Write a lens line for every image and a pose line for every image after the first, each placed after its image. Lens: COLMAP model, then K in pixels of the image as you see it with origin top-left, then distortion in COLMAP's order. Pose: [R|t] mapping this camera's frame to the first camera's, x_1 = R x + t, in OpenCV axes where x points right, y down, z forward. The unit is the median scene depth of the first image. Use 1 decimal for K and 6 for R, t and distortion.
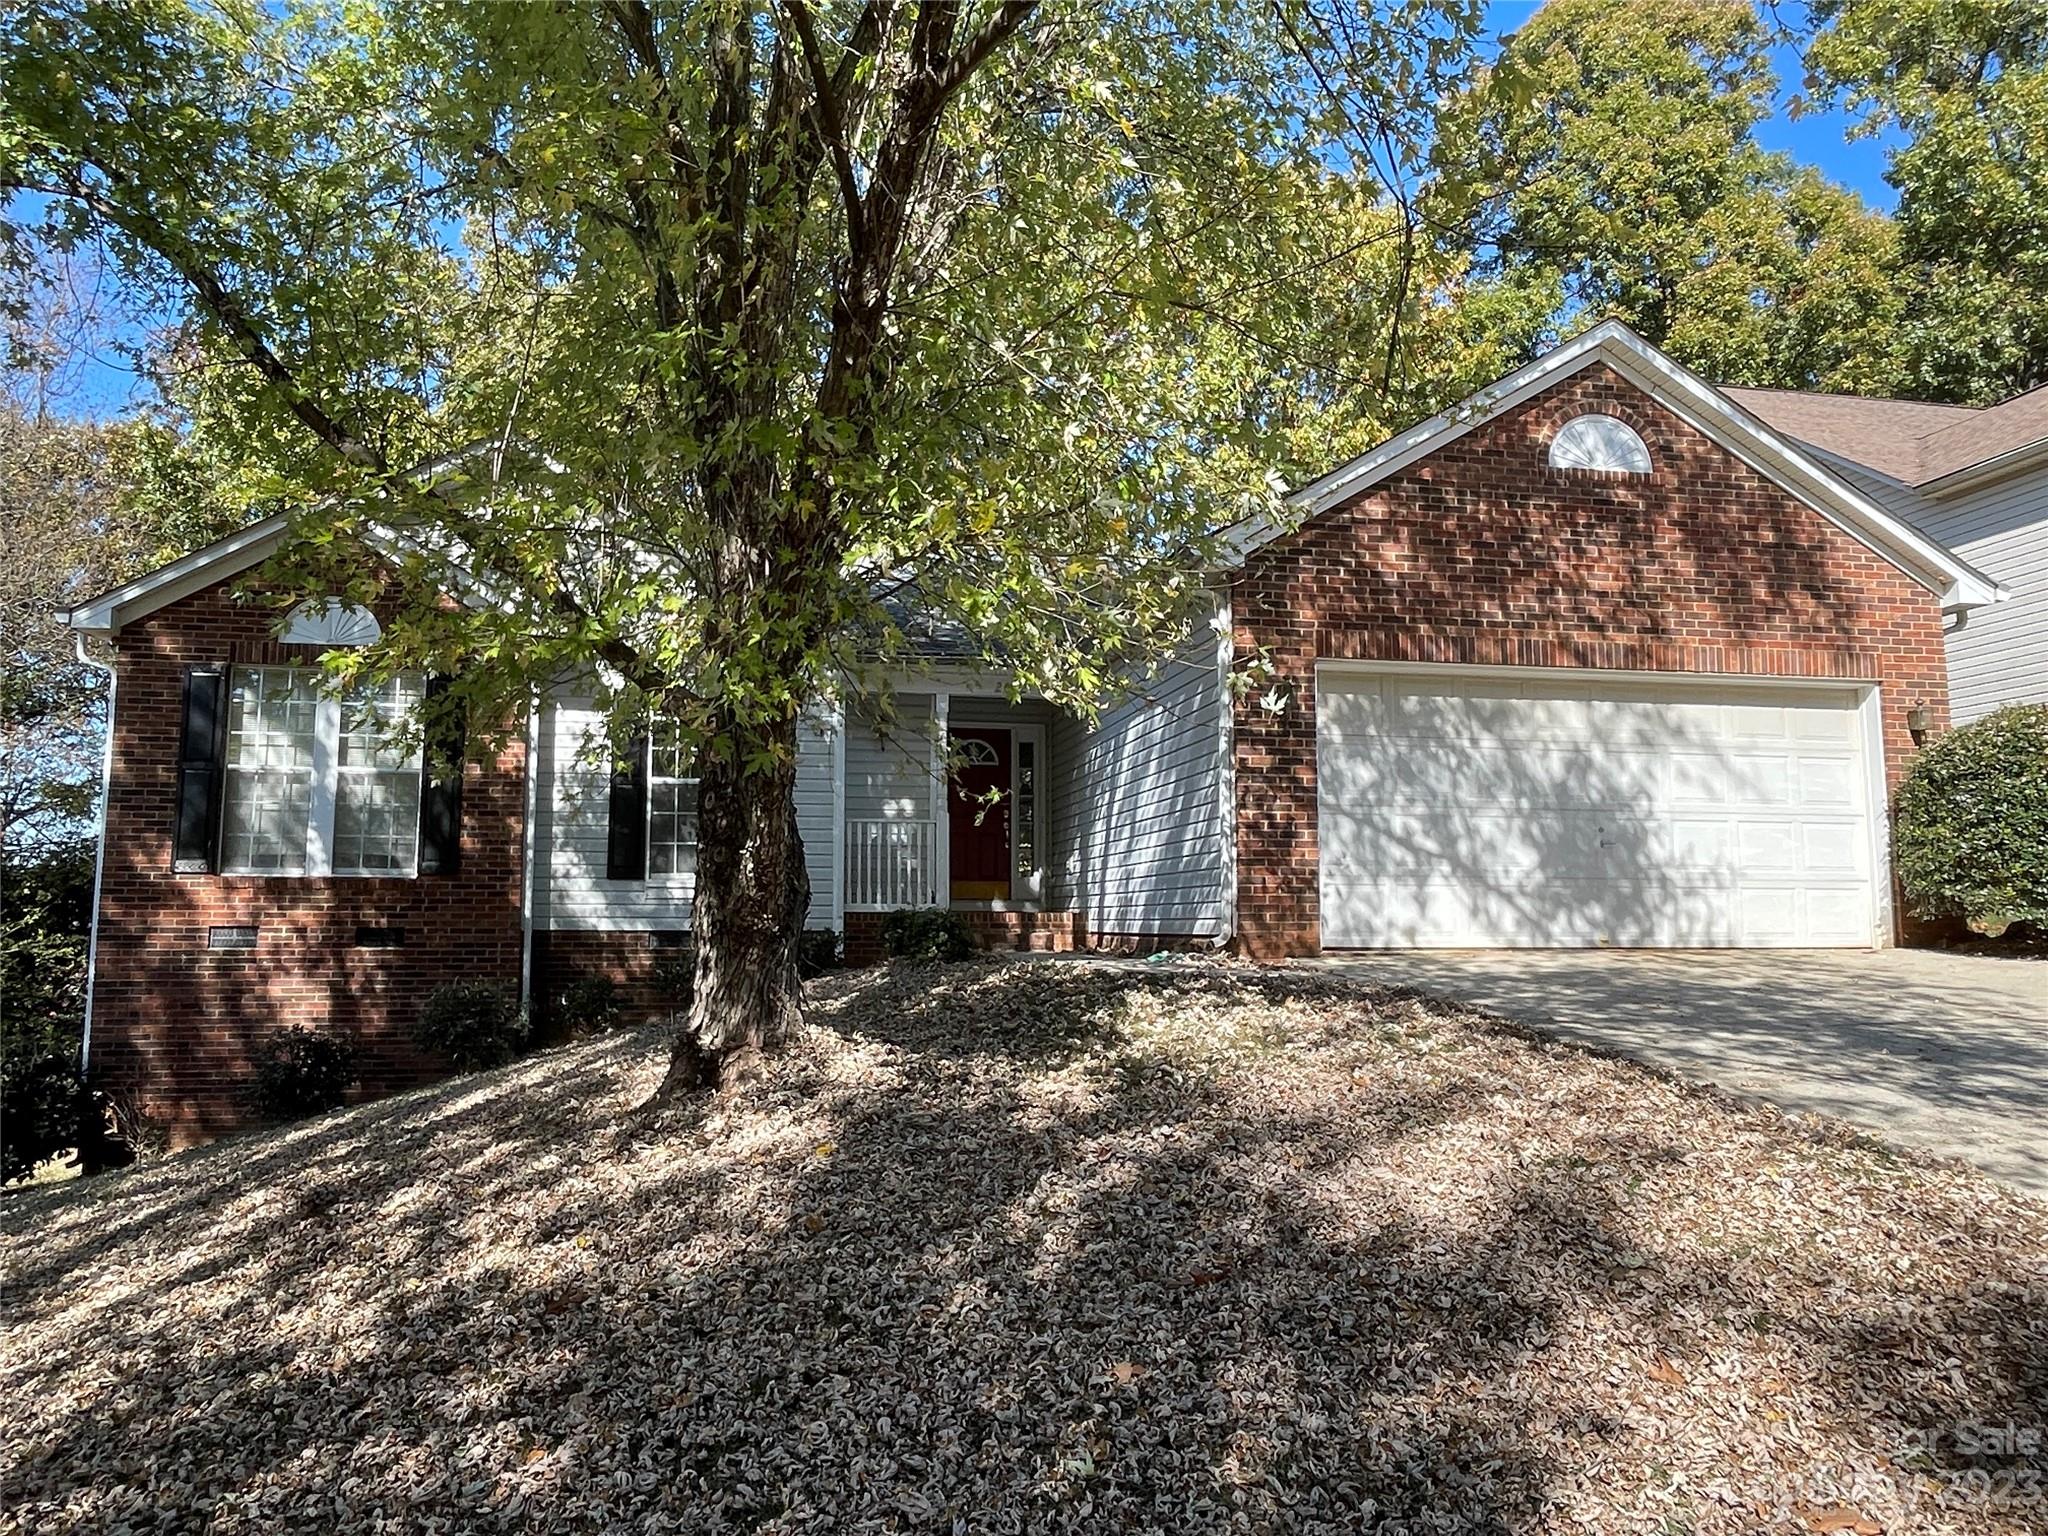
lens RADIAL K [[1384.7, 0, 1024.2], [0, 1384.7, 797.6], [0, 0, 1]] dist [-0.022442, 0.015138]
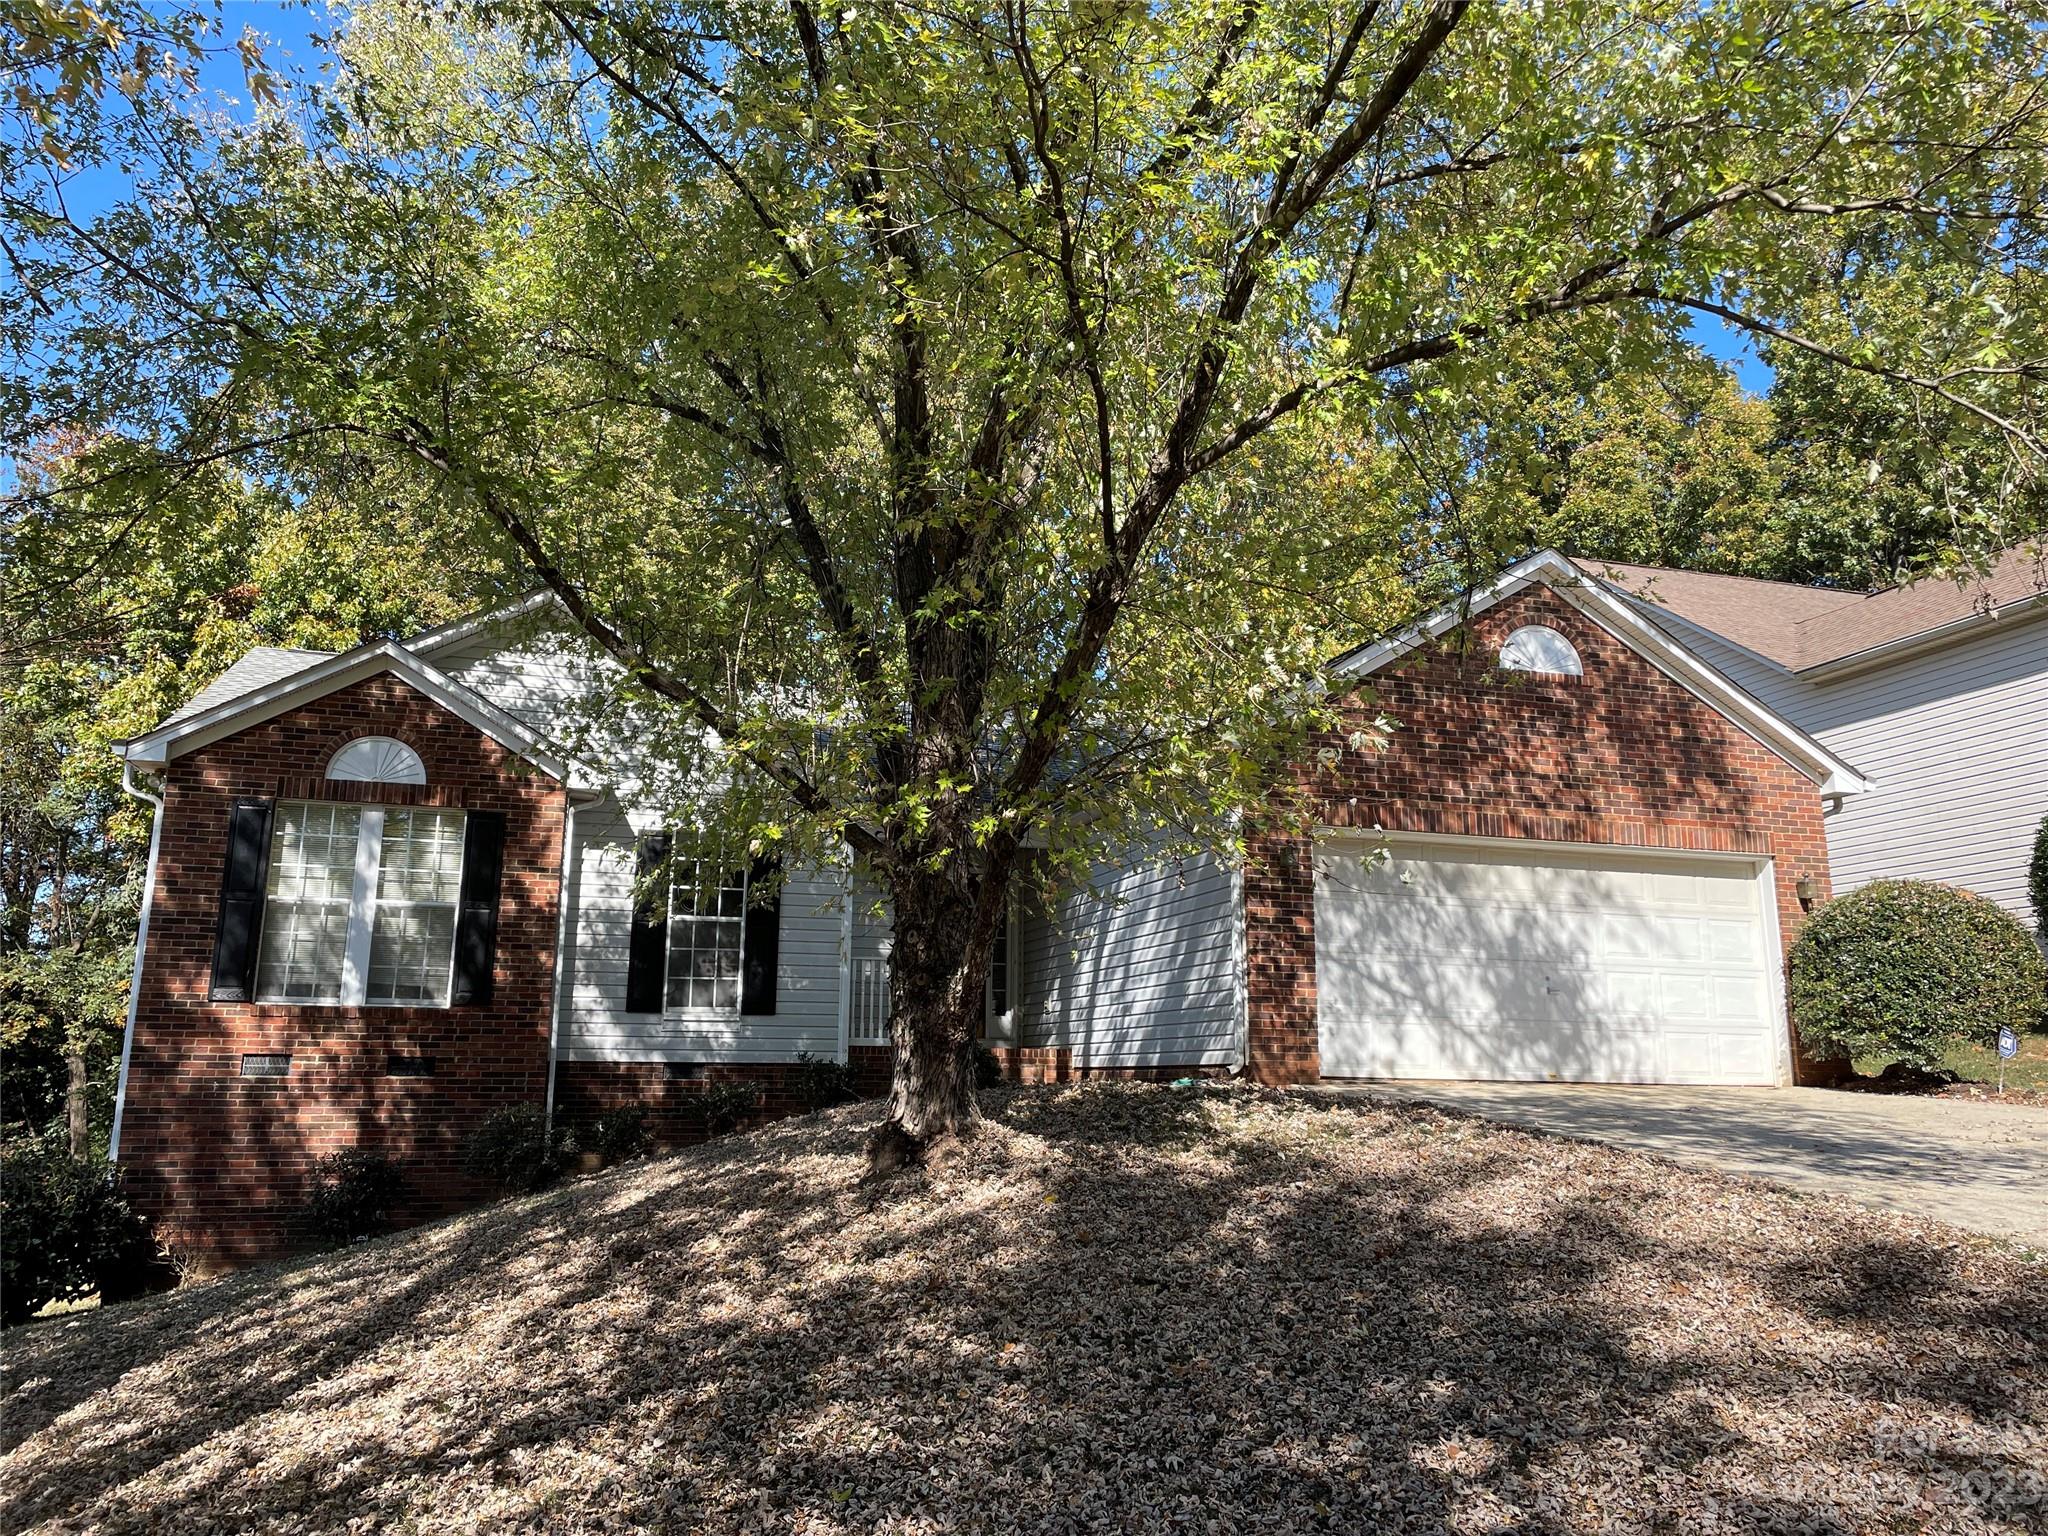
lens RADIAL K [[1542.5, 0, 1028.8], [0, 1542.5, 780.7], [0, 0, 1]] dist [0.083811, -0.104085]
pose [[0.993051, 0.030438, 0.113681, -0.161611], [-0.018532, 0.994367, -0.104359, 0.002413], [-0.116218, 0.101527, 0.988021, -0.250239]]
